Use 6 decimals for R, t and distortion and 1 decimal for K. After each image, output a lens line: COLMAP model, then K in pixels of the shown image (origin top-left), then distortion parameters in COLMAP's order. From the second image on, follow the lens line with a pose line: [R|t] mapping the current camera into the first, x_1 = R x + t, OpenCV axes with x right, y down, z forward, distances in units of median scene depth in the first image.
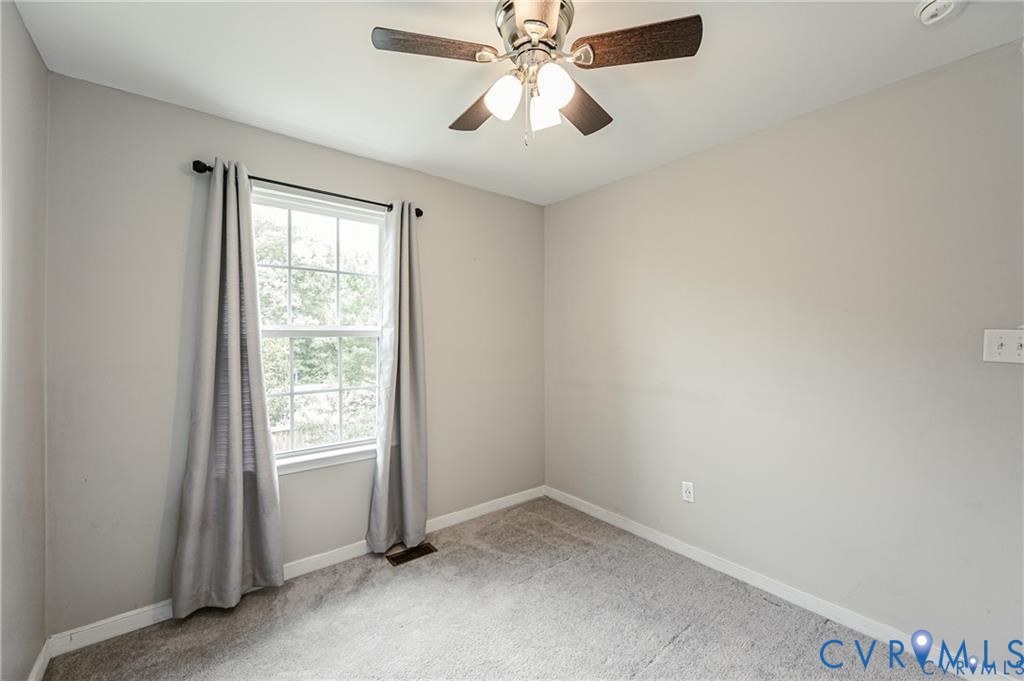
lens RADIAL K [[408.1, 0, 510.0], [0, 408.1, 337.2], [0, 0, 1]] dist [0.000240, 0.000050]
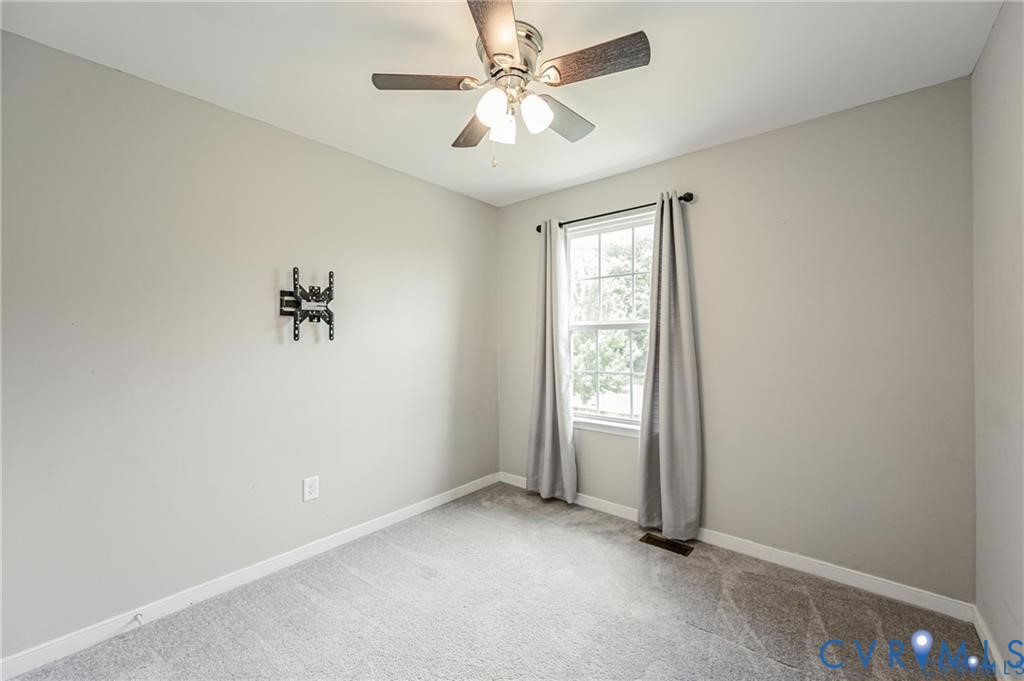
lens RADIAL K [[408.1, 0, 508.1], [0, 408.1, 341.6], [0, 0, 1]] dist [0.000240, 0.000050]
pose [[0.196515, 0.009099, -0.980459, 0.705215], [0.001799, 0.999952, 0.009641, 0.023145], [0.980499, -0.003658, 0.196489, 0.449193]]
